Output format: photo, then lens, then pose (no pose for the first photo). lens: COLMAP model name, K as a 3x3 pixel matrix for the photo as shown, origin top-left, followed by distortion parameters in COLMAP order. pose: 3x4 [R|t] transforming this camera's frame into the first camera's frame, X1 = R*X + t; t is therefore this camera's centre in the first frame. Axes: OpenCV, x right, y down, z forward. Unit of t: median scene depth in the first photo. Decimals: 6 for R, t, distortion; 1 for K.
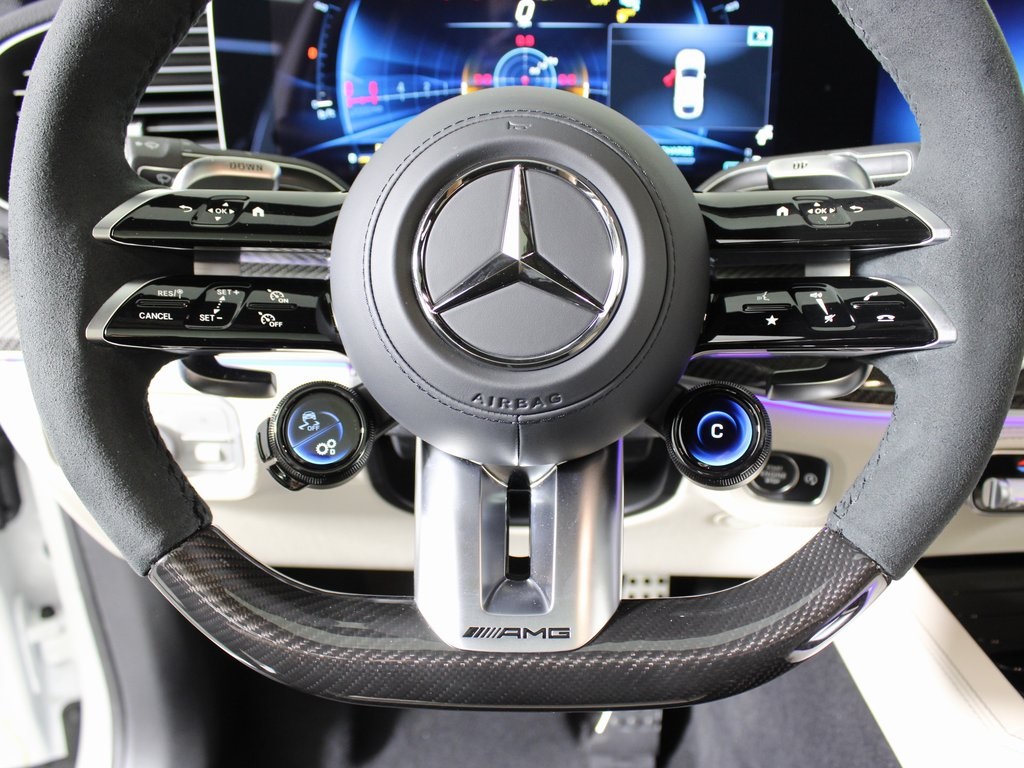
lens RADIAL K [[955.8, 0, 512.0], [0, 955.8, 384.0], [0, 0, 1]] dist [-0.141544, 0.017850]
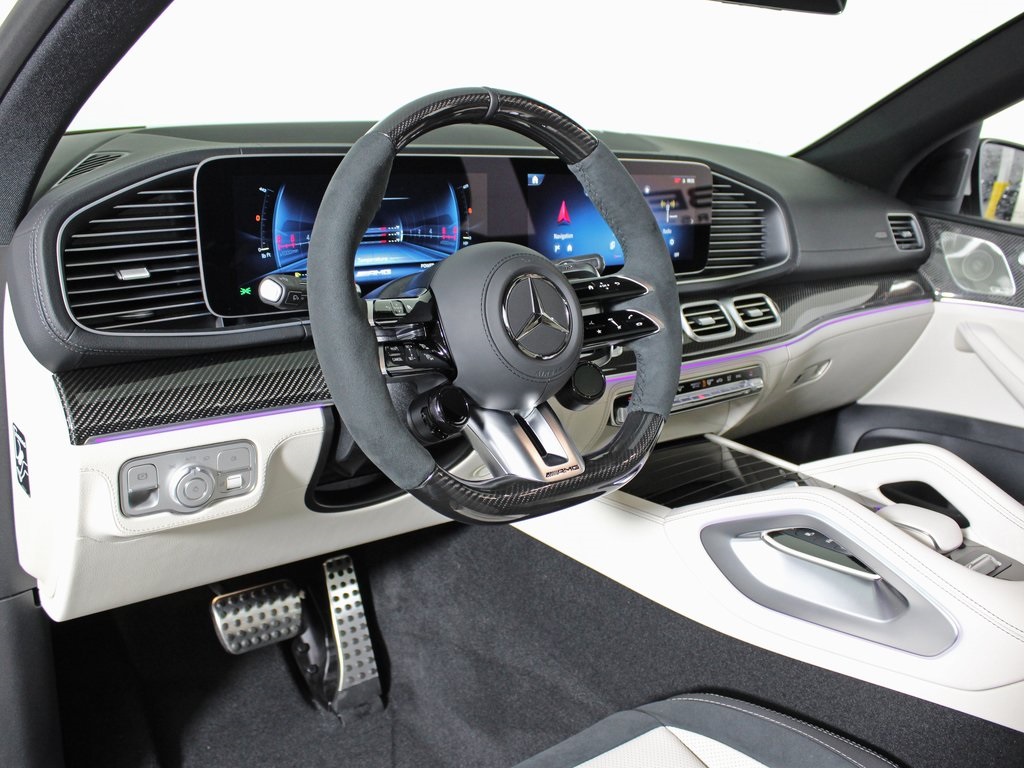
lens RADIAL K [[955.8, 0, 512.0], [0, 955.8, 384.0], [0, 0, 1]] dist [-0.141544, 0.017850]
pose [[0.749975, -0.138451, 0.646815, -1.481912], [0.203460, 0.978727, -0.026413, 0.083234], [-0.629398, 0.151410, 0.762190, -0.702657]]
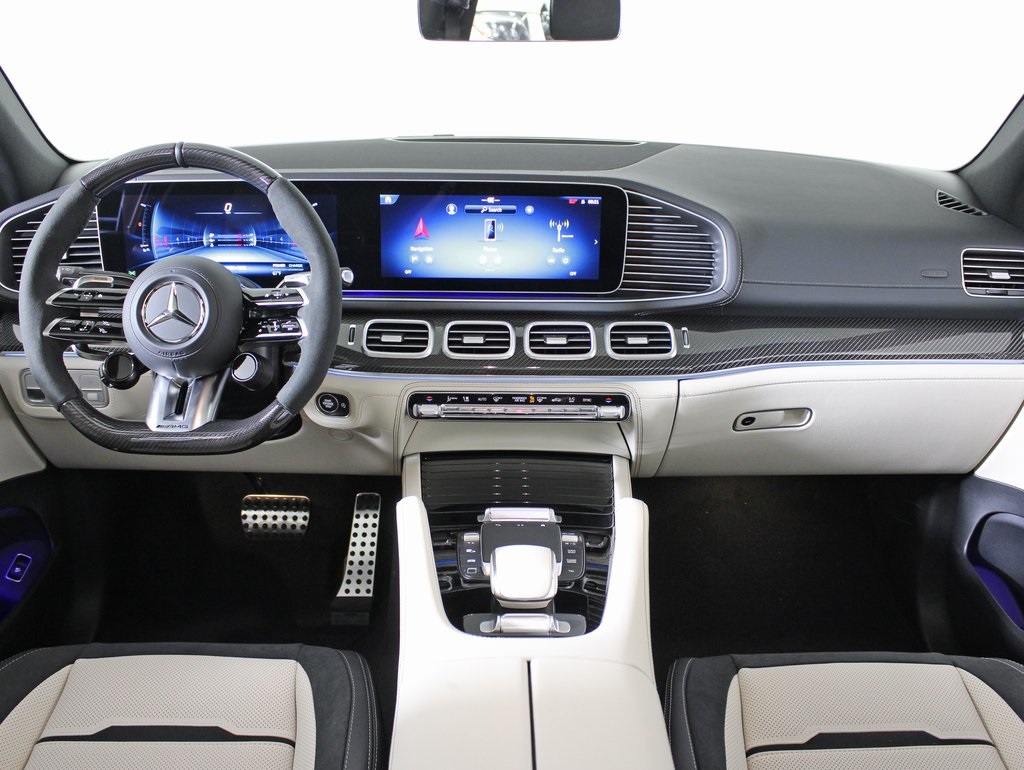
lens RADIAL K [[955.8, 0, 512.0], [0, 955.8, 385.0], [0, 0, 1]] dist [-0.141544, 0.017850]
pose [[0.998390, 0.002179, 0.056688, 0.889533], [0.001510, 0.997887, -0.064953, 0.302298], [-0.056710, 0.064934, 0.996277, -2.047933]]
